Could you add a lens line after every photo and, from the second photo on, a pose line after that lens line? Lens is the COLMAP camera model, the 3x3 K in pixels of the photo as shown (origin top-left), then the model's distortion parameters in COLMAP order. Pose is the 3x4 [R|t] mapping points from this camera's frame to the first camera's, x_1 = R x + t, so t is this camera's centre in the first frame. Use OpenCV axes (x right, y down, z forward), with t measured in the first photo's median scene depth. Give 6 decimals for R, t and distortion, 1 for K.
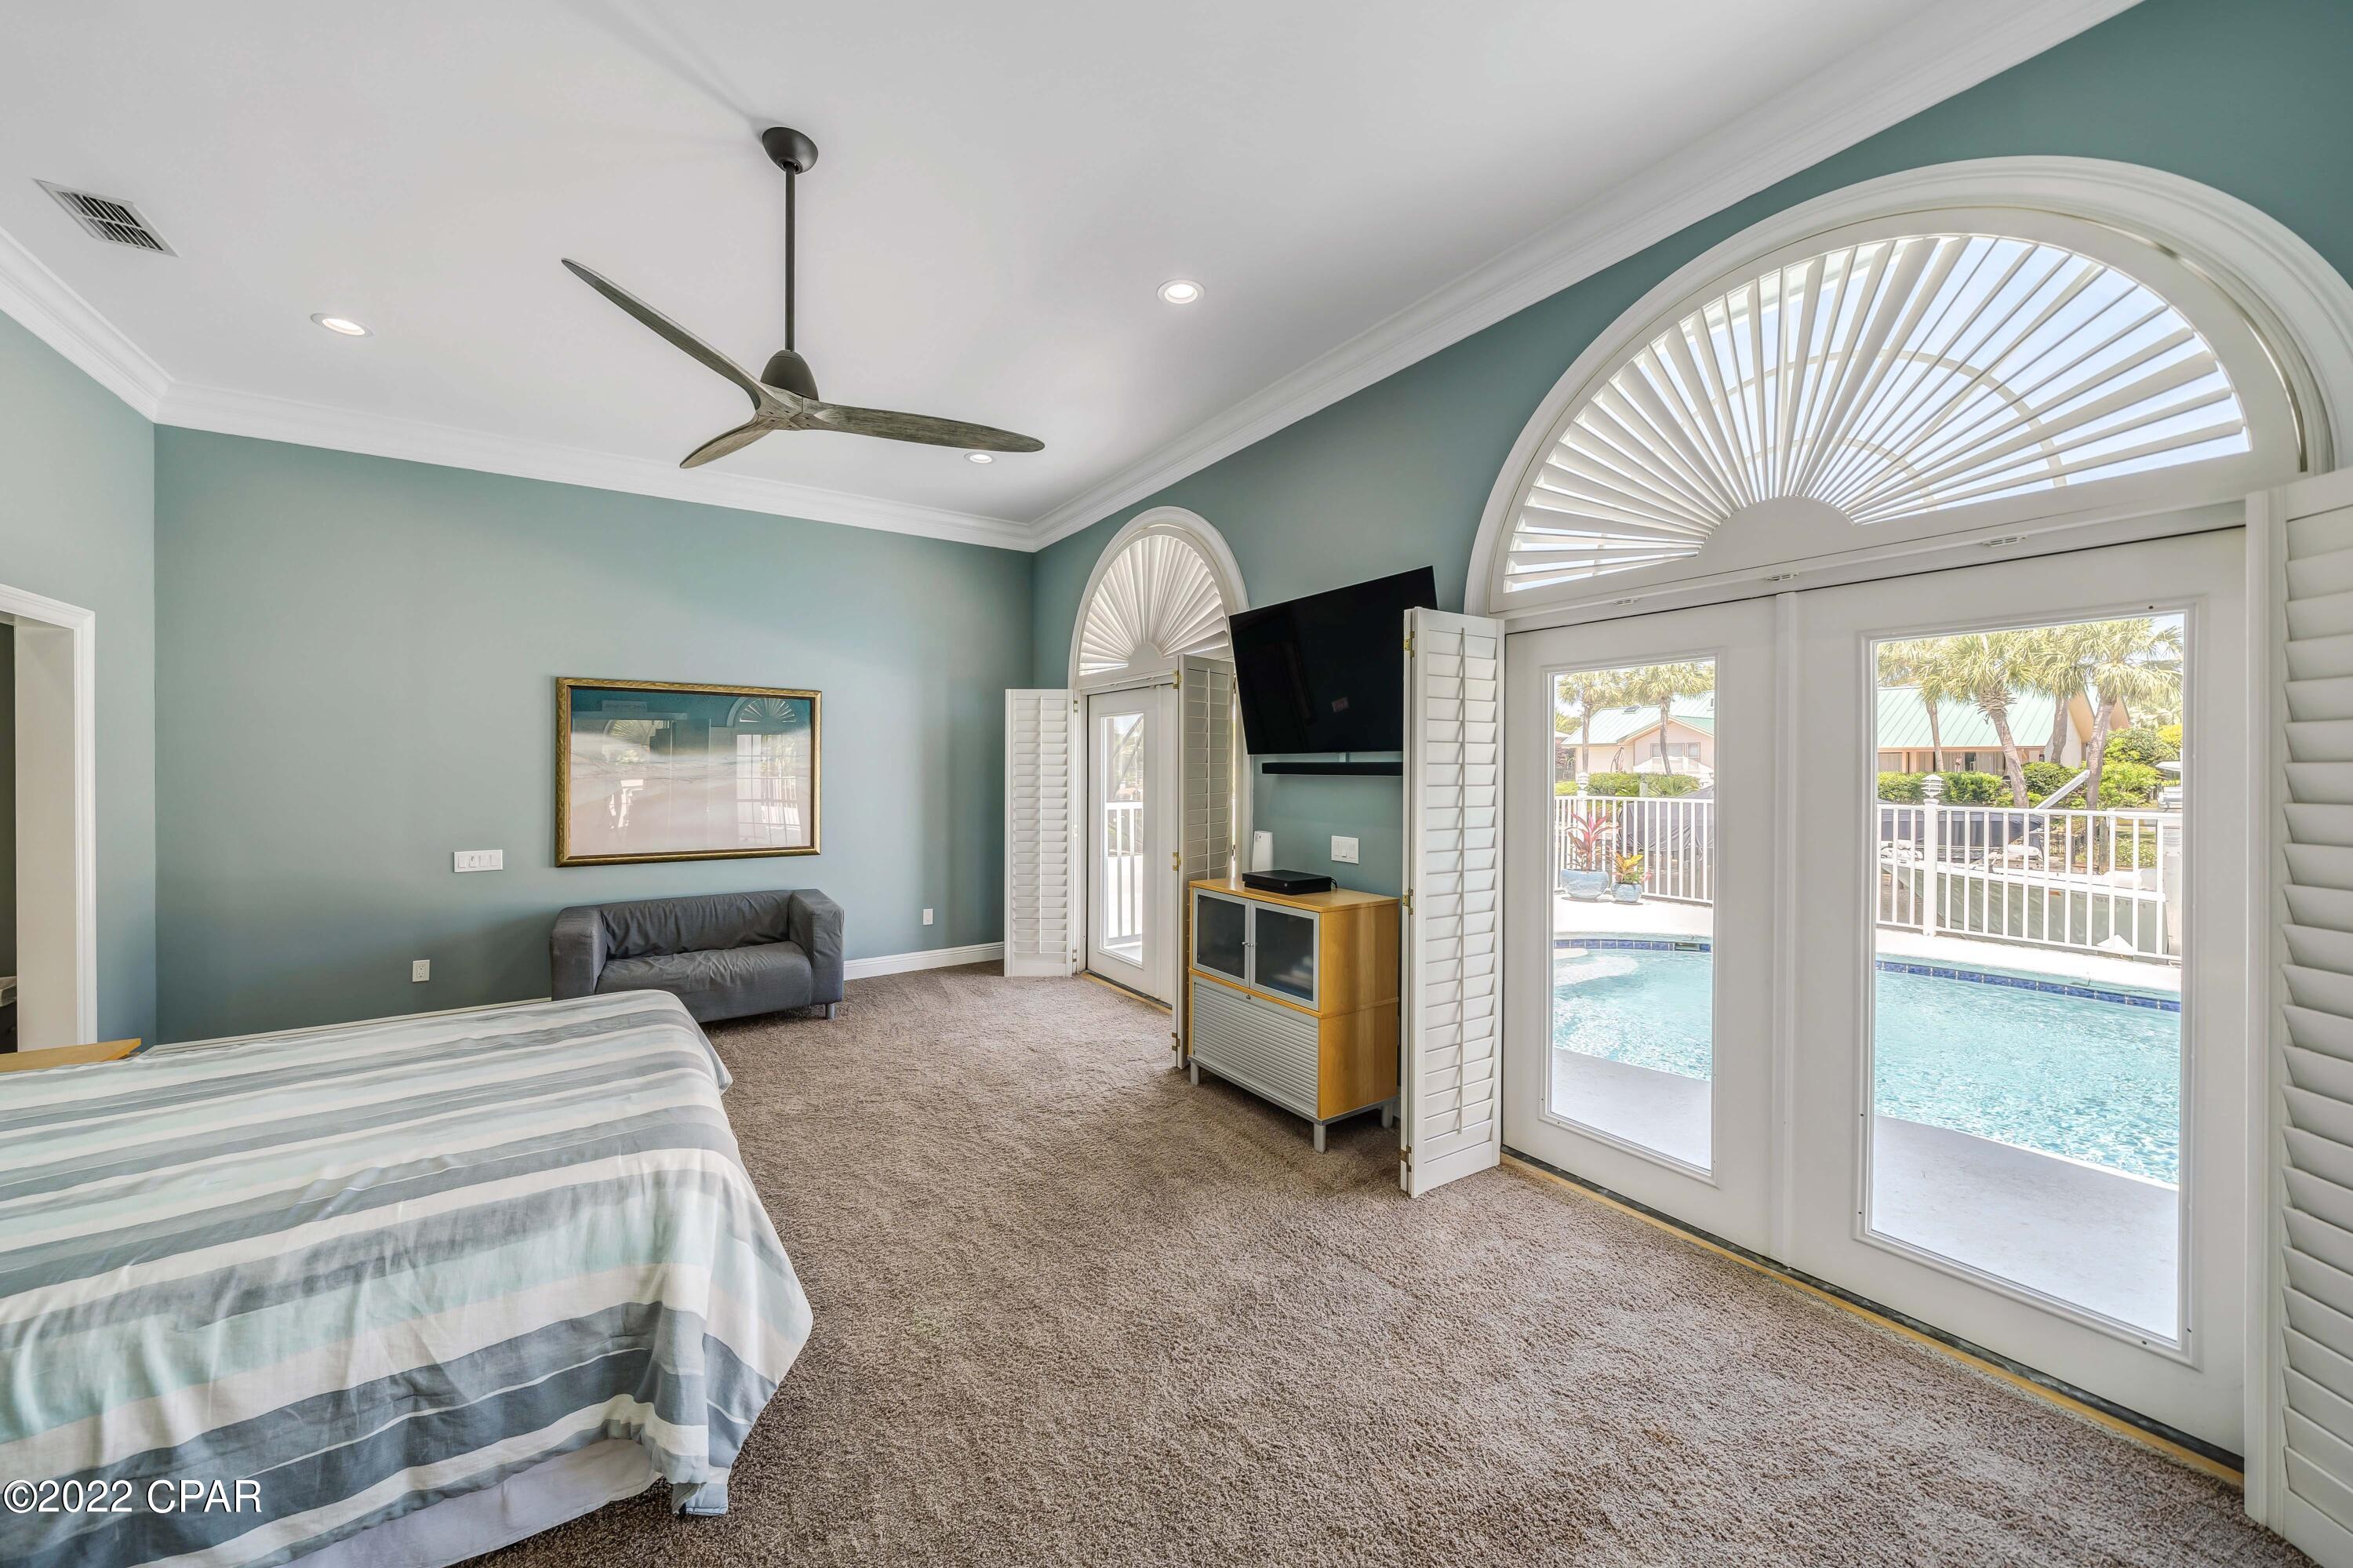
lens RADIAL K [[823.6, 0, 1165.2], [0, 823.6, 769.9], [0, 0, 1]] dist [0.000050, 0.000036]
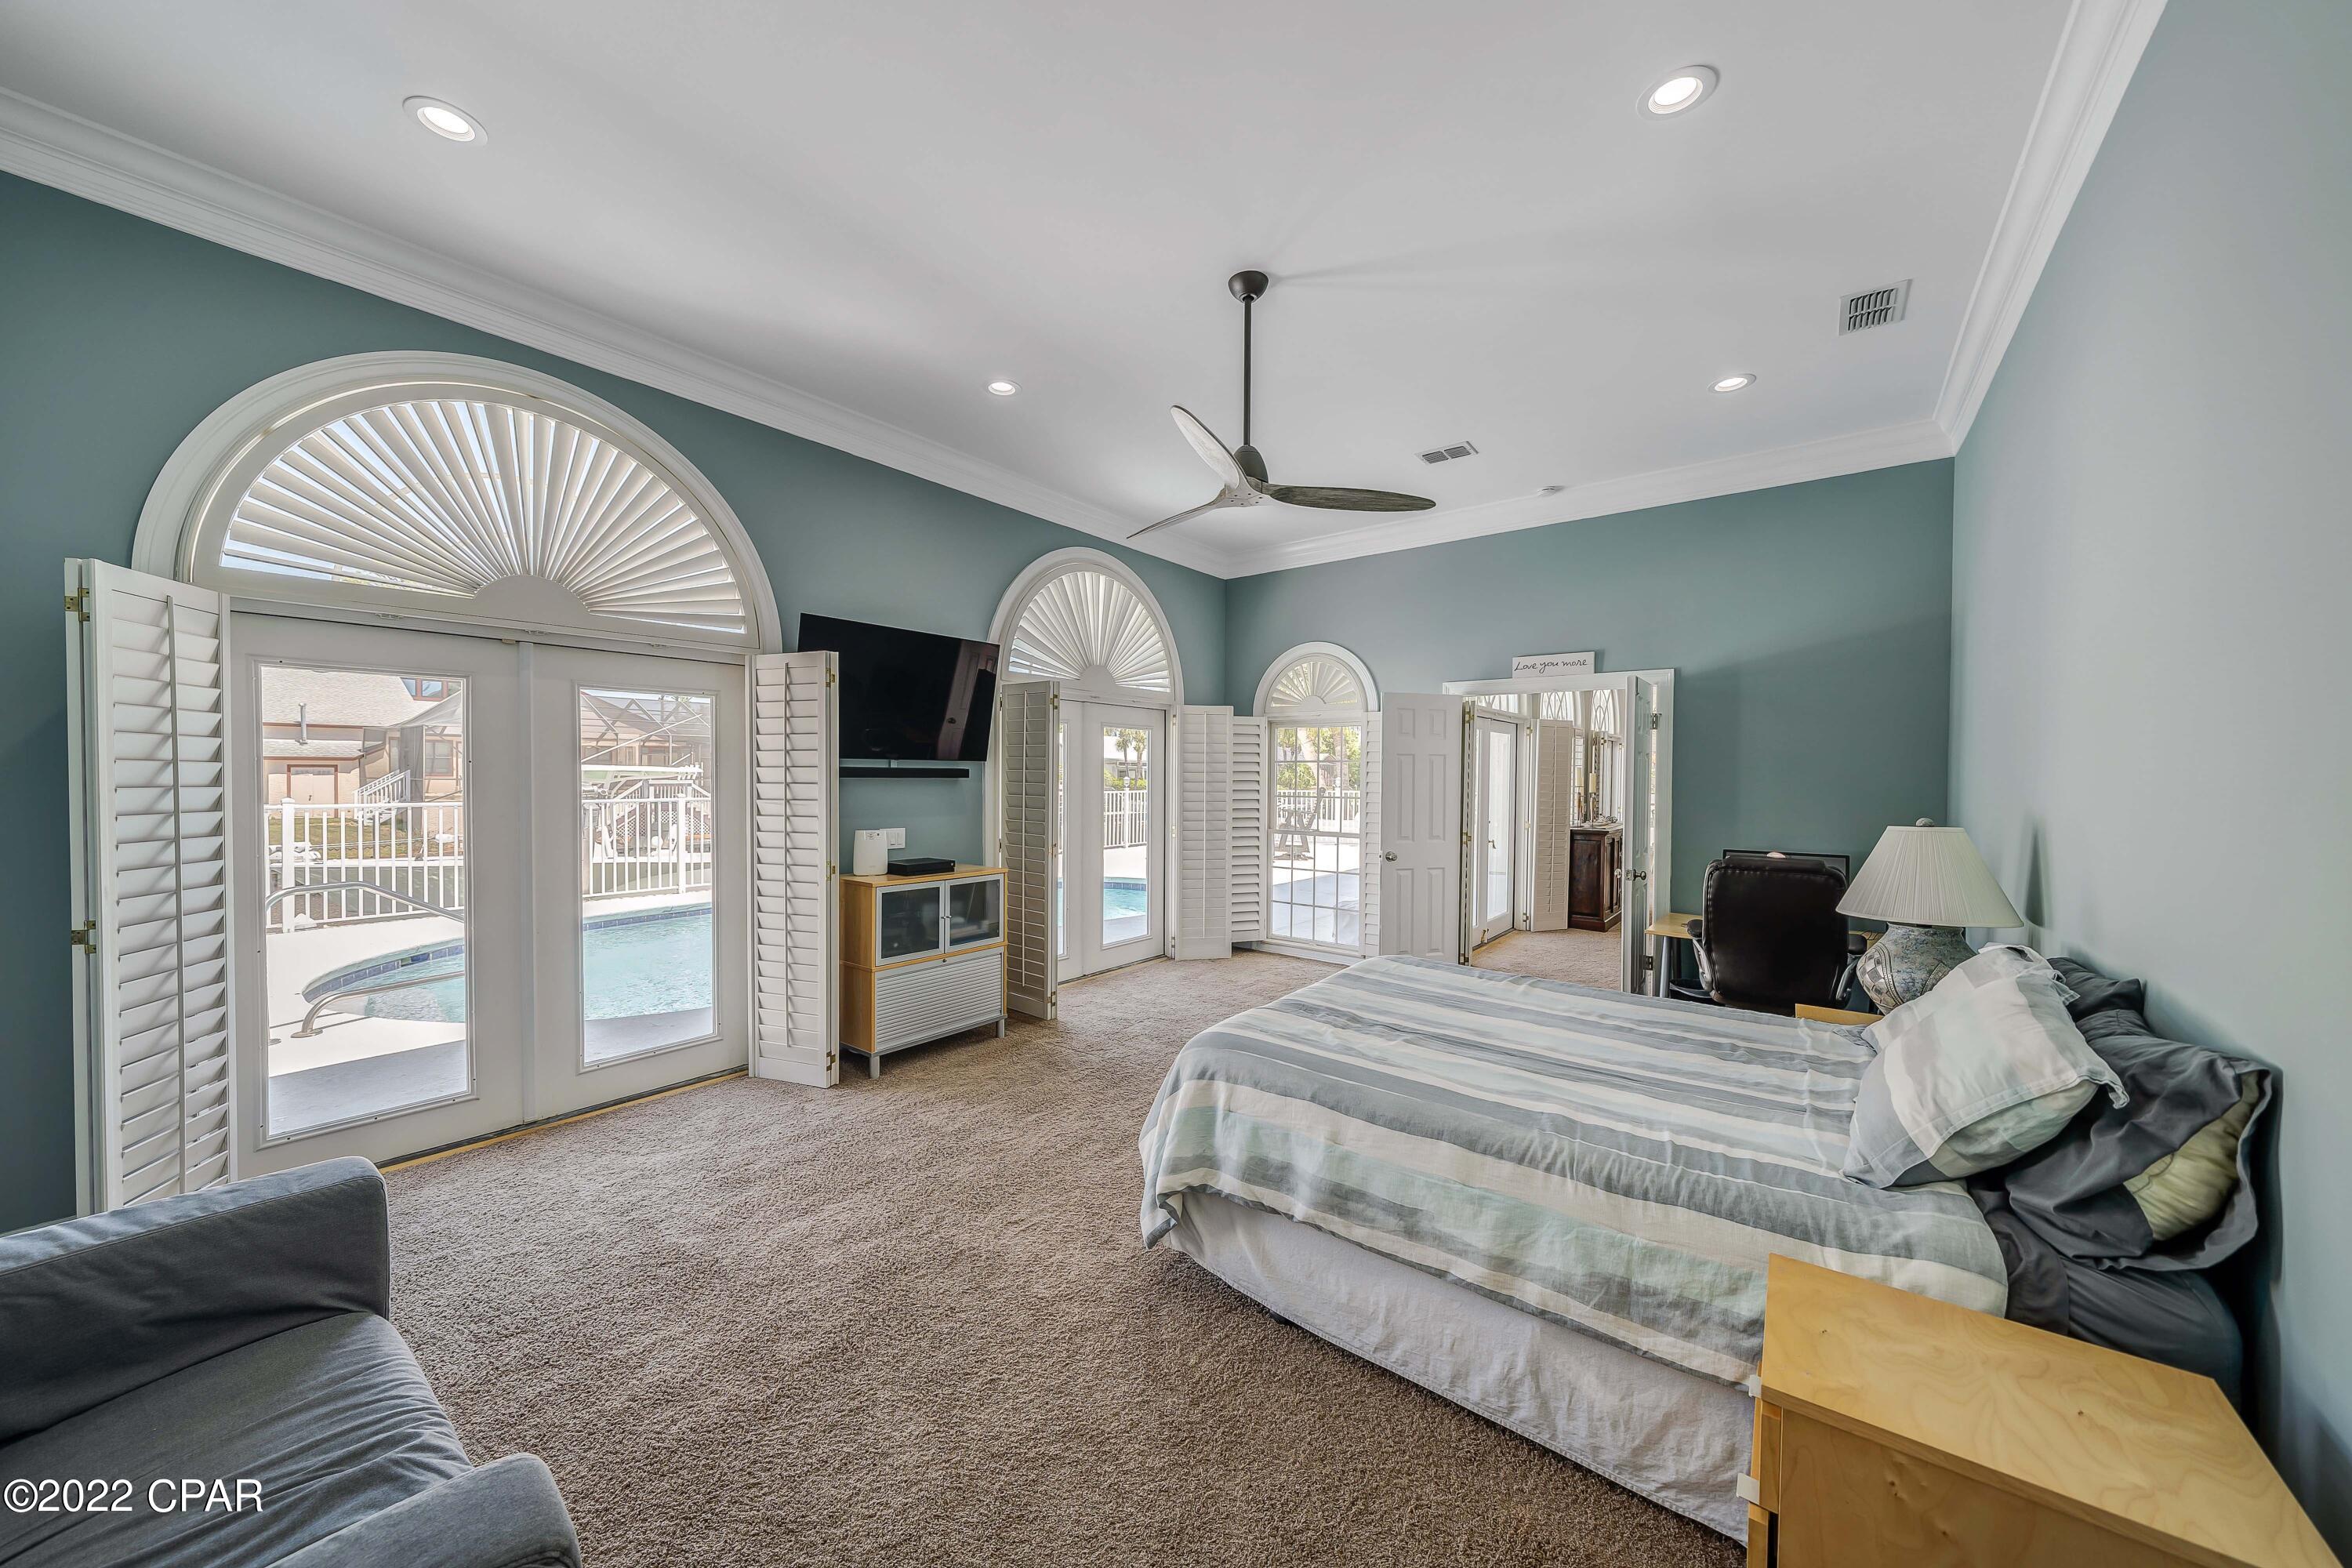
lens RADIAL K [[823.3, 0, 1164.7], [0, 823.3, 787.7], [0, 0, 1]] dist [0.000050, 0.000036]
pose [[-0.299776, -0.018718, 0.953826, -1.067955], [-0.005044, 0.999825, 0.018035, -0.003654], [-0.953996, 0.000596, -0.299818, 0.973026]]
